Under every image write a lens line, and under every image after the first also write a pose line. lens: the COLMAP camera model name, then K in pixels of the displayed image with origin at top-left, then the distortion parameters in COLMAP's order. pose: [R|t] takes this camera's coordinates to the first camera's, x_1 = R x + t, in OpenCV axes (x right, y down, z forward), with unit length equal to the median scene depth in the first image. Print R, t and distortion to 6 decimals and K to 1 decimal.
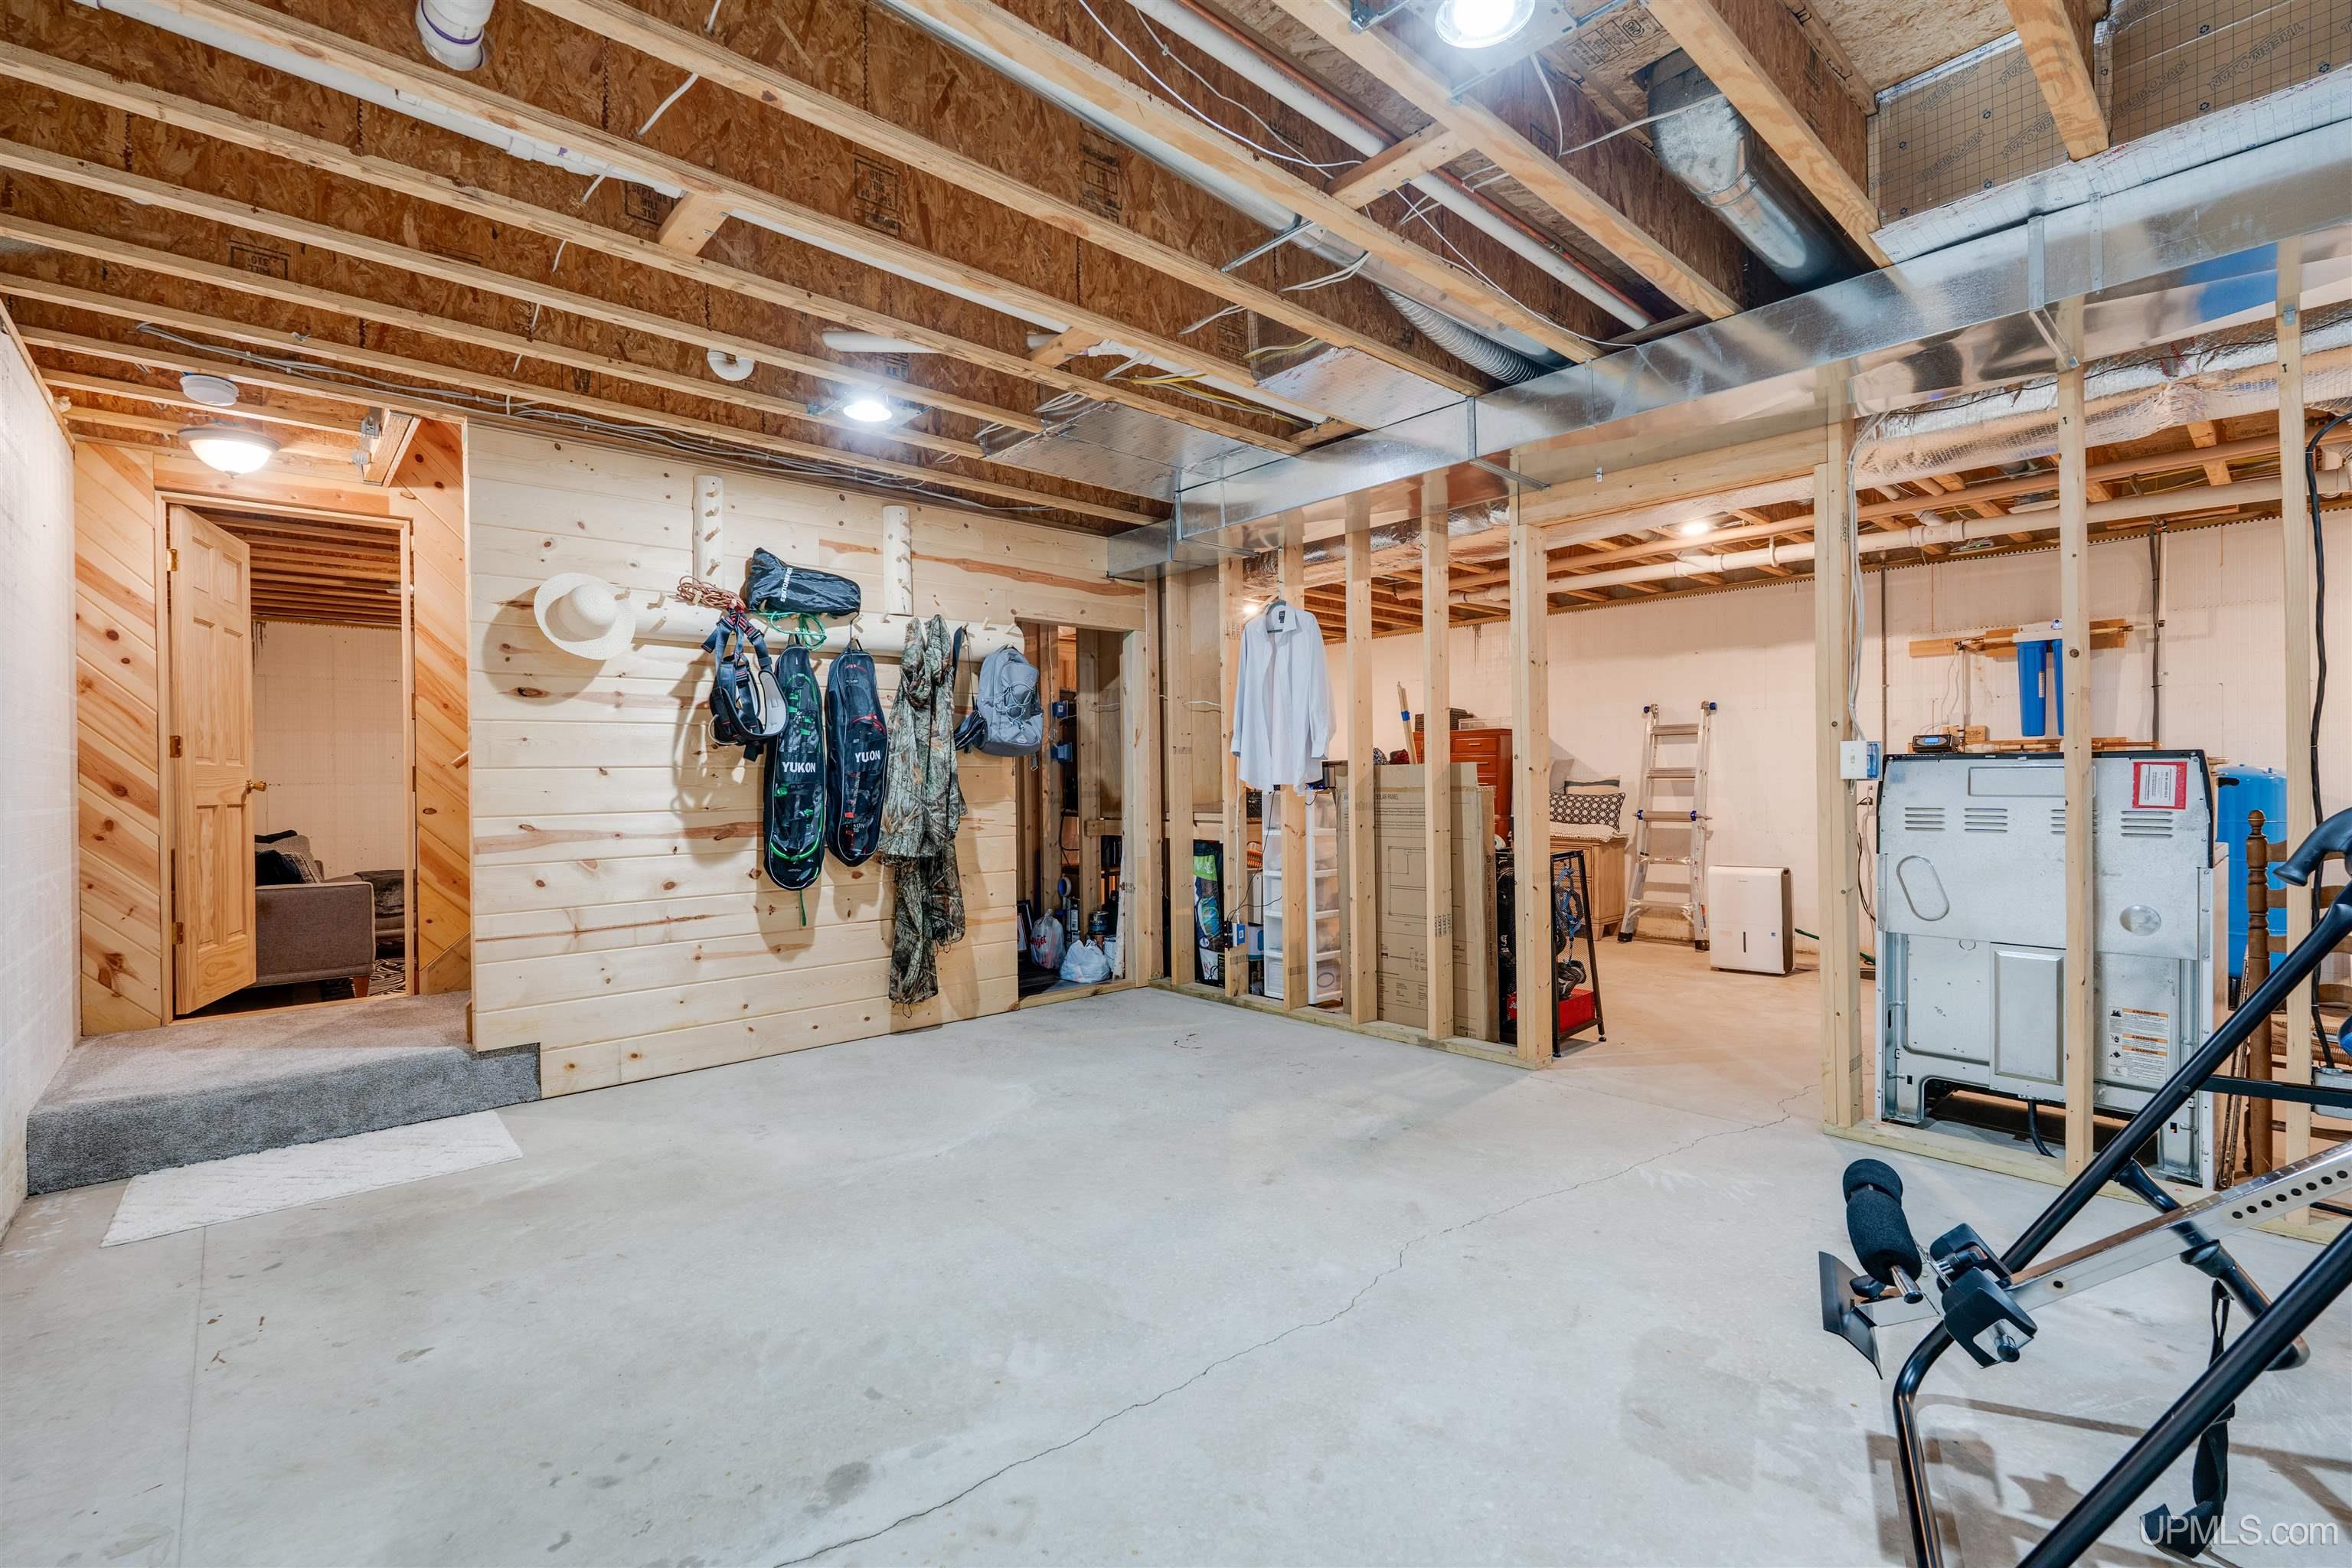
lens RADIAL K [[1026.2, 0, 1172.6], [0, 1026.2, 782.4], [0, 0, 1]] dist [-0.000902, 0.000168]
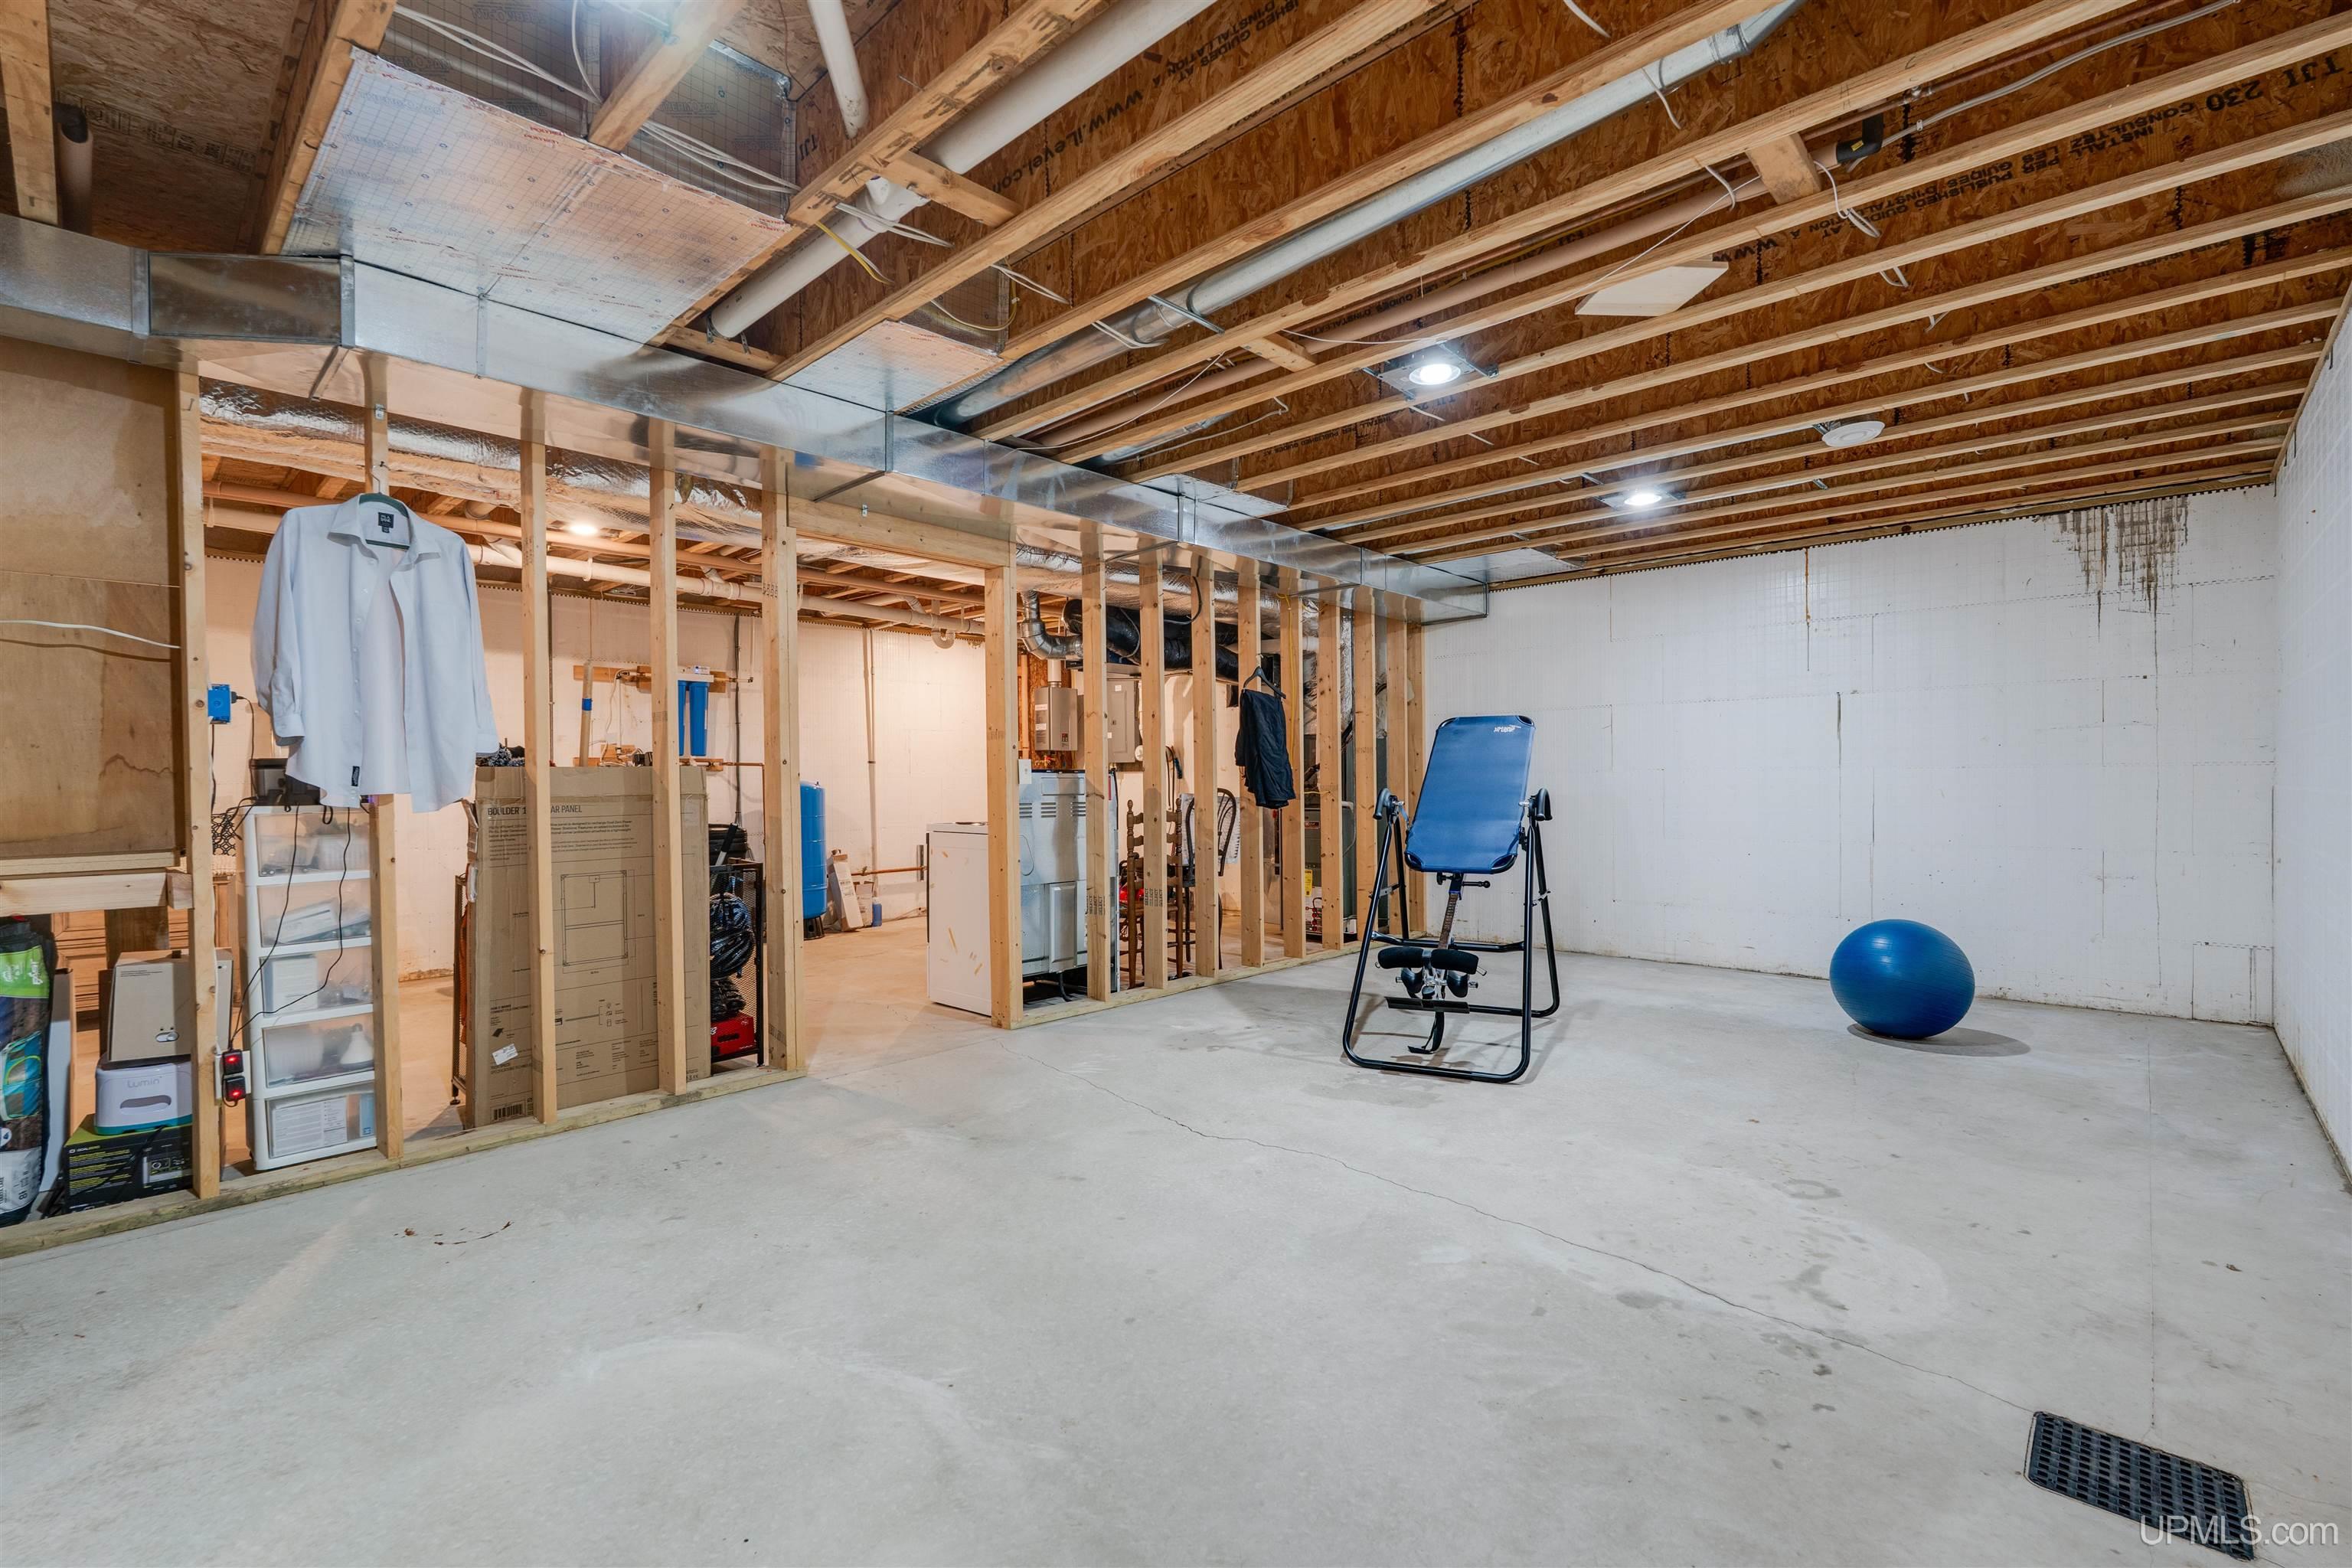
lens RADIAL K [[1026.2, 0, 1173.2], [0, 1026.2, 786.9], [0, 0, 1]] dist [-0.000902, 0.000168]
pose [[-0.077865, 0.005238, 0.996950, -0.906689], [0.010542, 0.999935, -0.004430, 0.008659], [-0.996908, 0.010165, -0.077916, 0.963731]]
